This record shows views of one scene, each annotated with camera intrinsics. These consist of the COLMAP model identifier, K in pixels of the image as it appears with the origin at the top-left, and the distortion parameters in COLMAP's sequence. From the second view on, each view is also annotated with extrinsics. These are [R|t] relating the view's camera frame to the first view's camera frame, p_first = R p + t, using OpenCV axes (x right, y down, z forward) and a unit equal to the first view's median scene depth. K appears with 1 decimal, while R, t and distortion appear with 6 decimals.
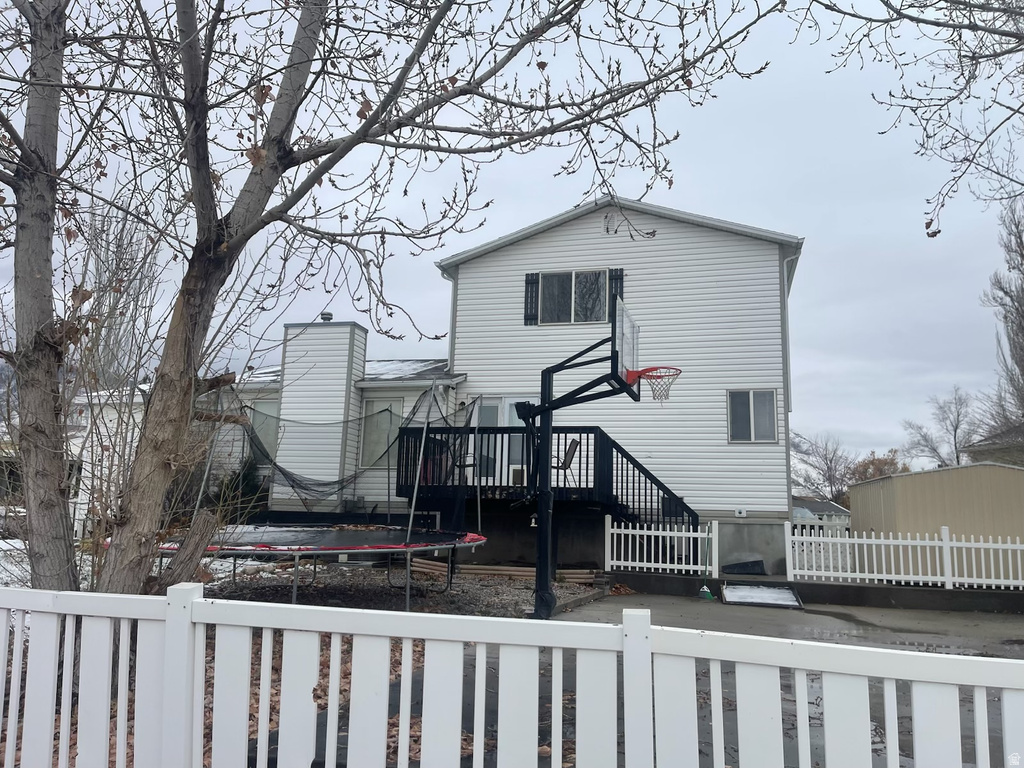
lens RADIAL K [[768.2, 0, 512.0], [0, 768.2, 384.0], [0, 0, 1]] dist [0.080678, -0.117957]
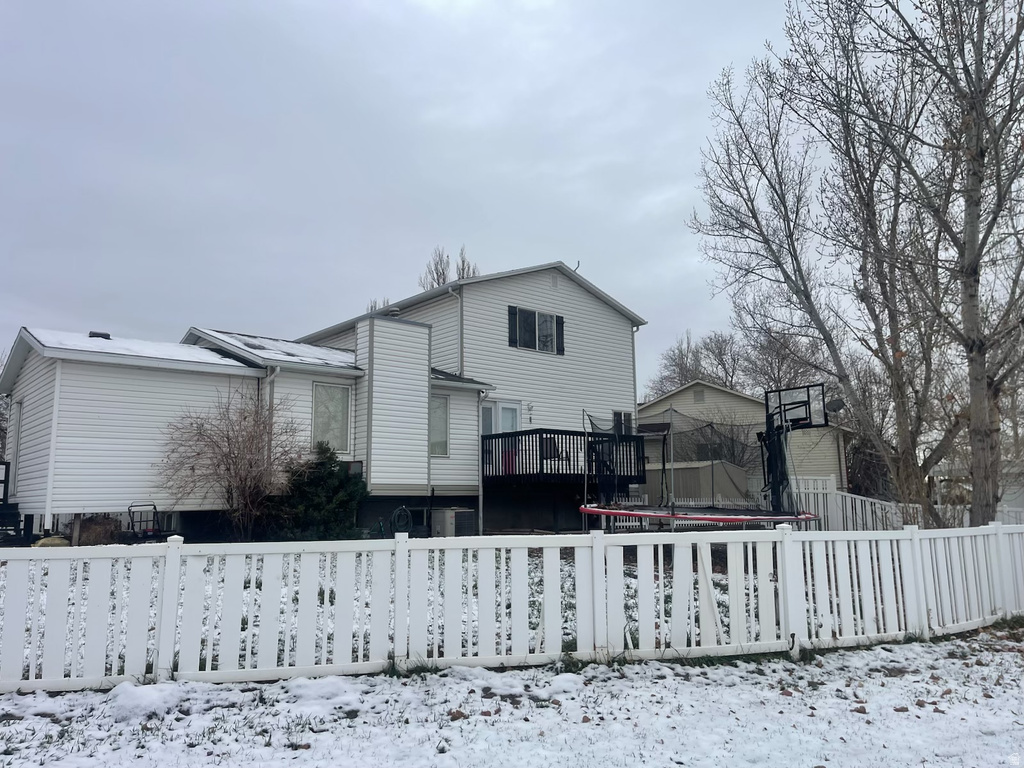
lens RADIAL K [[768.2, 0, 512.0], [0, 768.2, 384.0], [0, 0, 1]] dist [0.080678, -0.117957]
pose [[0.575890, 0.097581, 0.811683, -1.016222], [-0.107615, 0.993260, -0.043058, 0.039726], [-0.810413, -0.062553, 0.582509, 0.258357]]
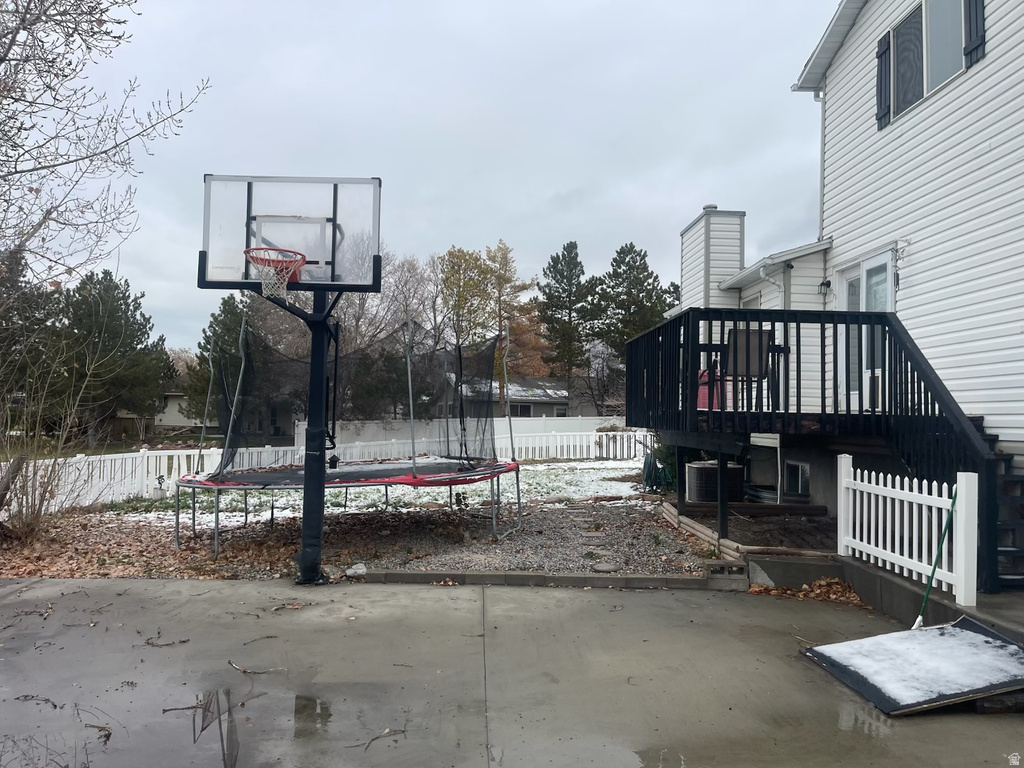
lens RADIAL K [[768.2, 0, 512.0], [0, 768.2, 384.0], [0, 0, 1]] dist [0.080678, -0.117957]
pose [[0.302256, -0.058972, -0.951401, 0.488390], [0.133754, 0.990834, -0.018923, 0.088422], [0.943796, -0.121535, 0.307374, 0.541952]]
